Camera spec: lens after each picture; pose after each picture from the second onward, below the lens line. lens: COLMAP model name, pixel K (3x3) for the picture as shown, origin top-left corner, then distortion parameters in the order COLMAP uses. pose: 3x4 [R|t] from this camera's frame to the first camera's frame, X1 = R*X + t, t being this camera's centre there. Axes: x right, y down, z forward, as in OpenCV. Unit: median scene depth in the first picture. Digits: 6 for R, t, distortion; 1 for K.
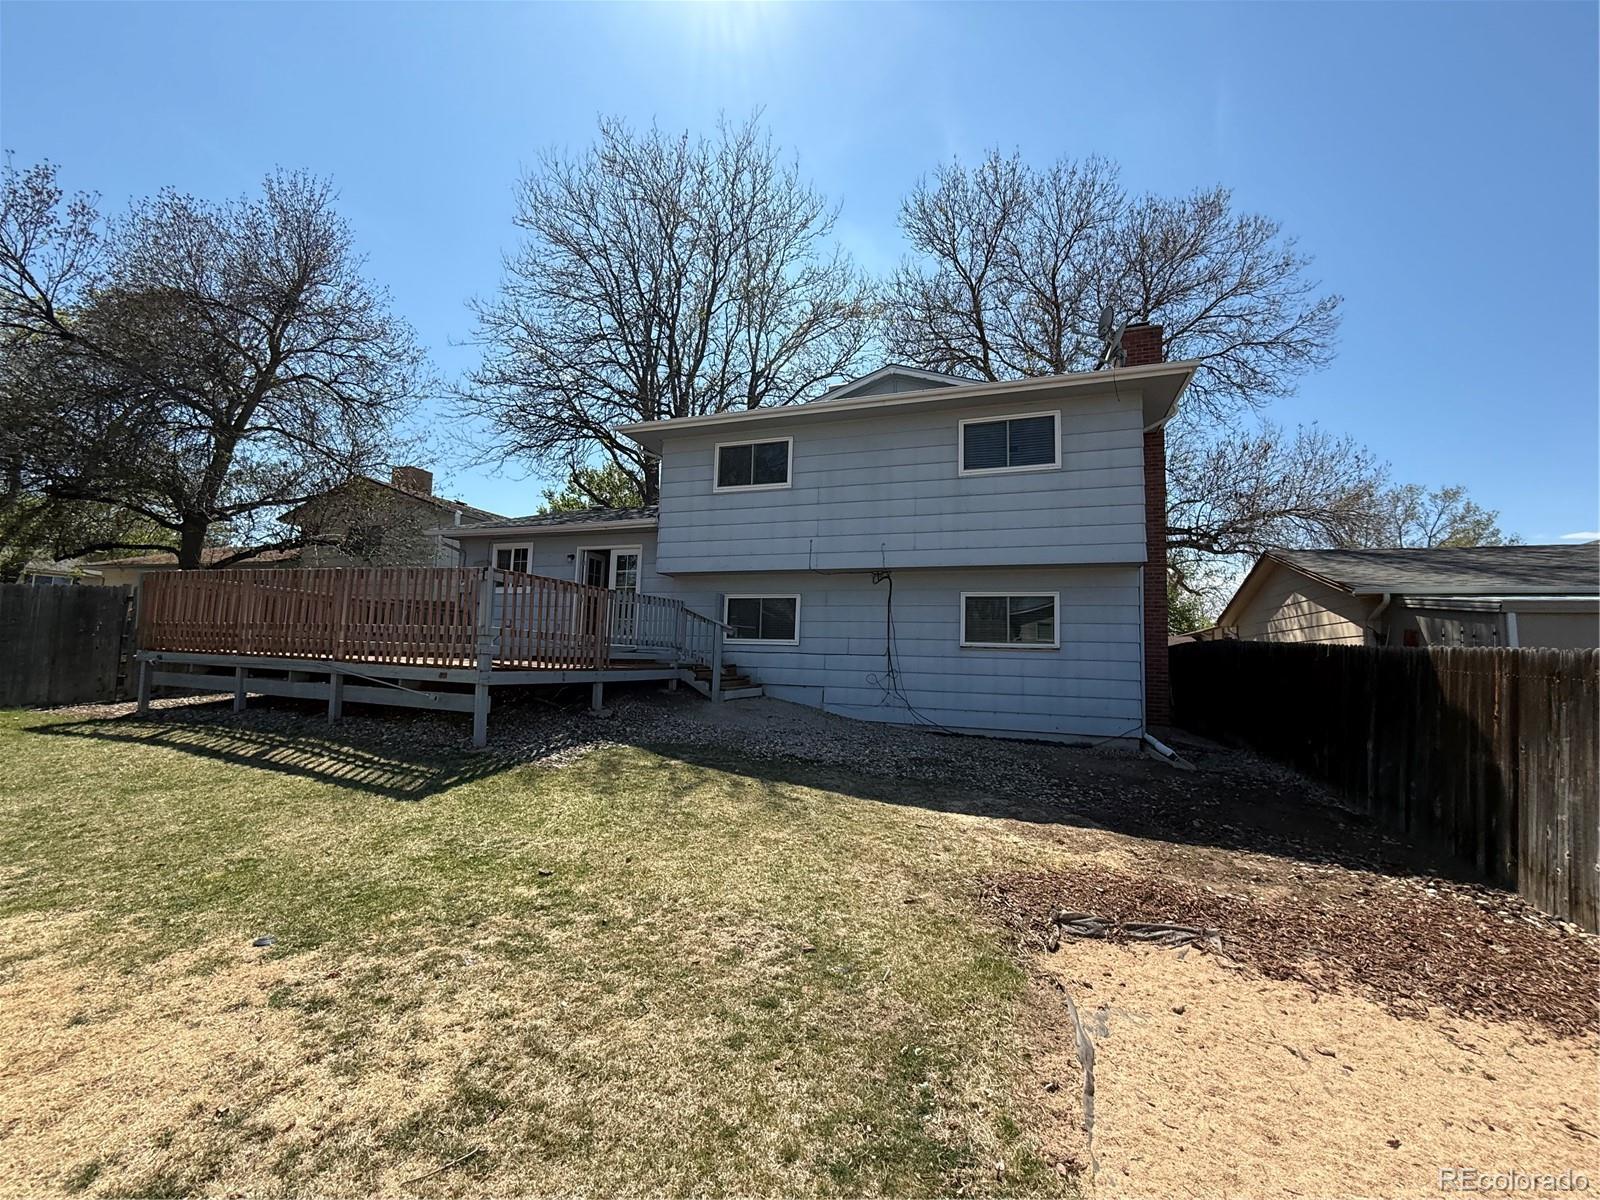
lens RADIAL K [[638.5, 0, 802.5], [0, 638.5, 602.8], [0, 0, 1]] dist [0.000158, 0.000247]
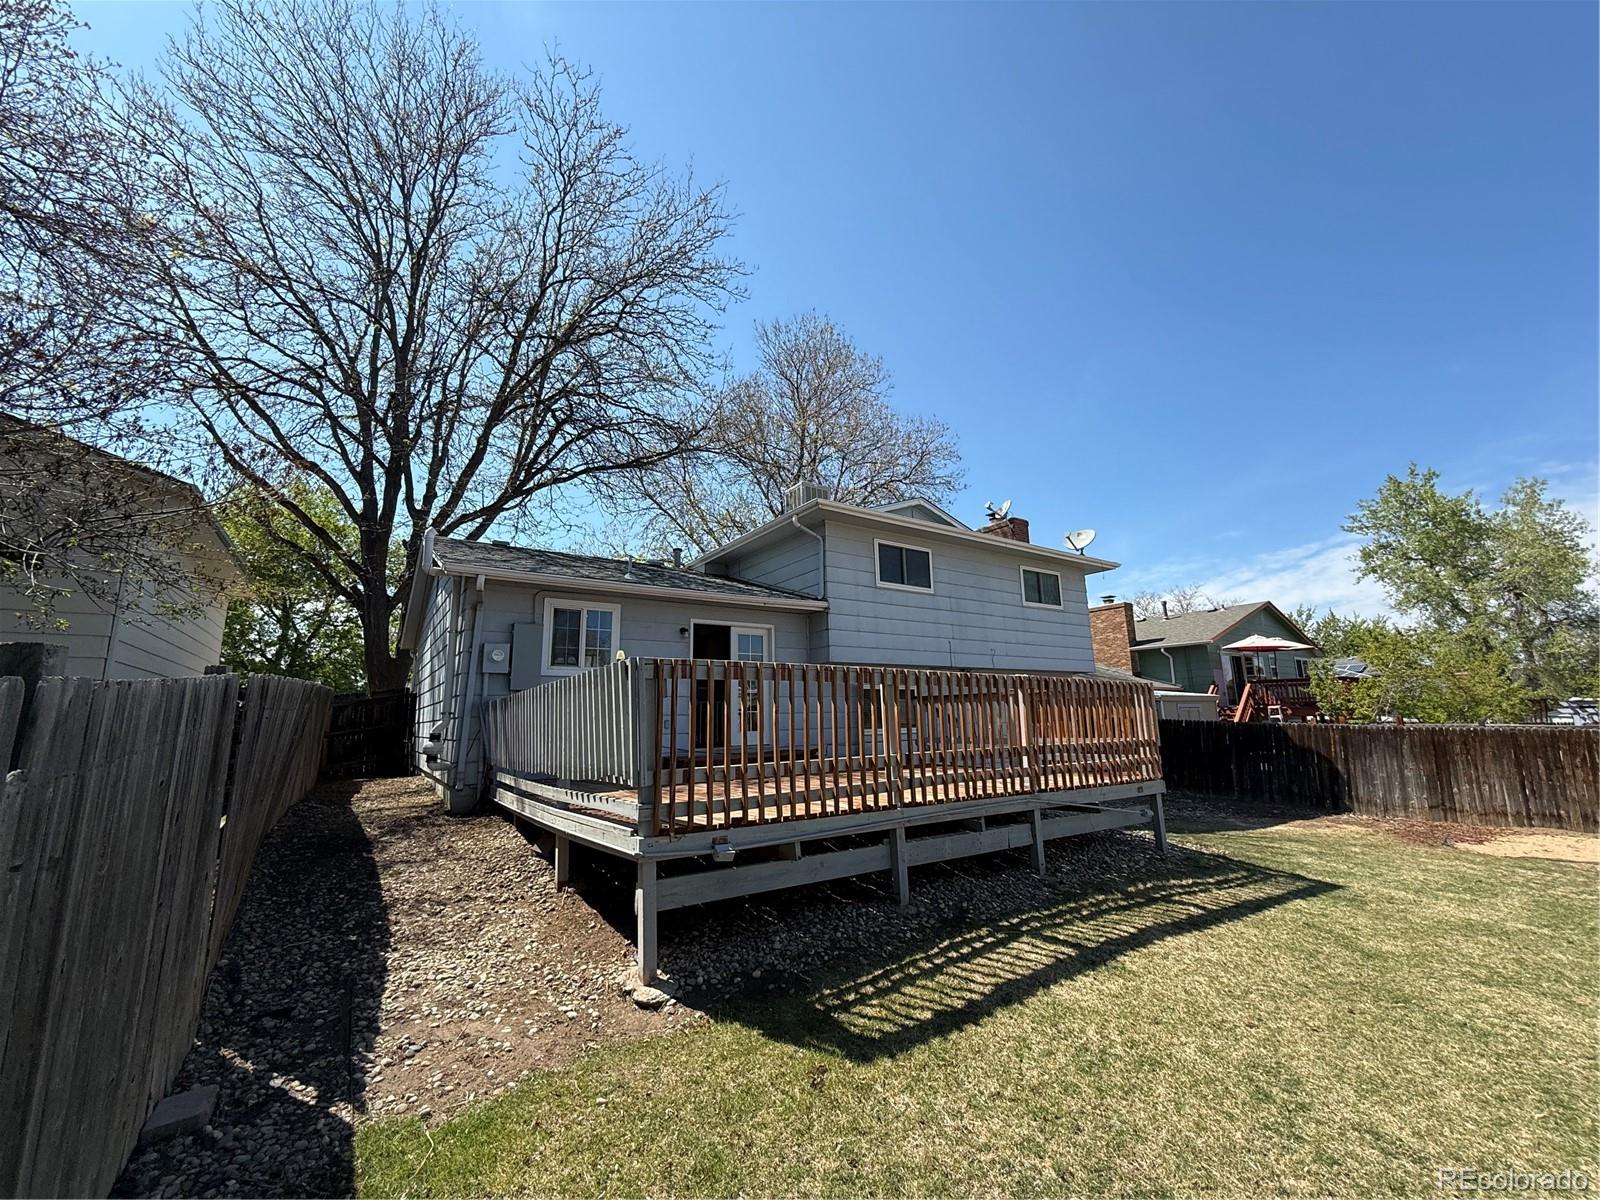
lens RADIAL K [[638.5, 0, 802.5], [0, 638.5, 602.8], [0, 0, 1]] dist [0.000158, 0.000247]
pose [[0.589148, 0.106596, 0.800963, -1.041182], [-0.031219, 0.993523, -0.109259, -0.031056], [-0.807422, 0.039365, 0.588660, 0.504139]]
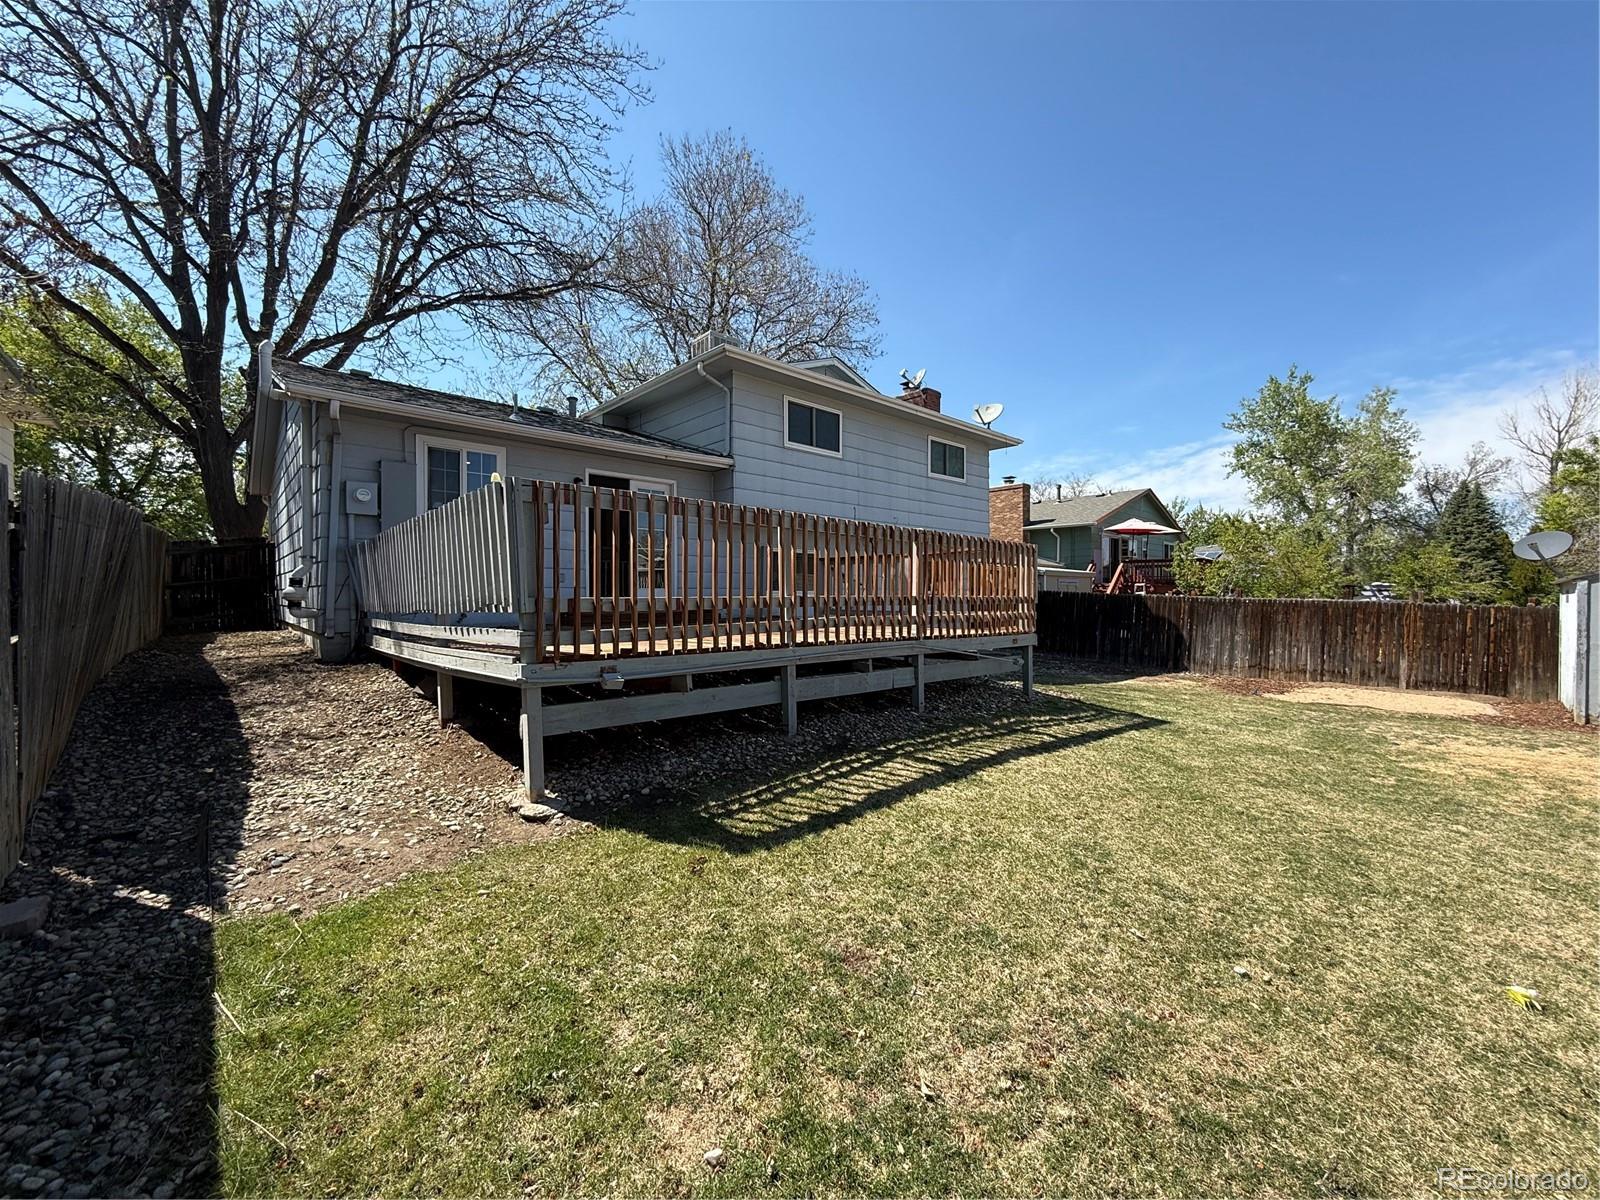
lens RADIAL K [[638.5, 0, 802.5], [0, 638.5, 602.8], [0, 0, 1]] dist [0.000158, 0.000247]
pose [[0.468634, -0.039465, 0.882511, -1.029644], [-0.061938, 0.995075, 0.077389, -0.007957], [-0.881219, -0.090928, 0.463881, 0.500404]]
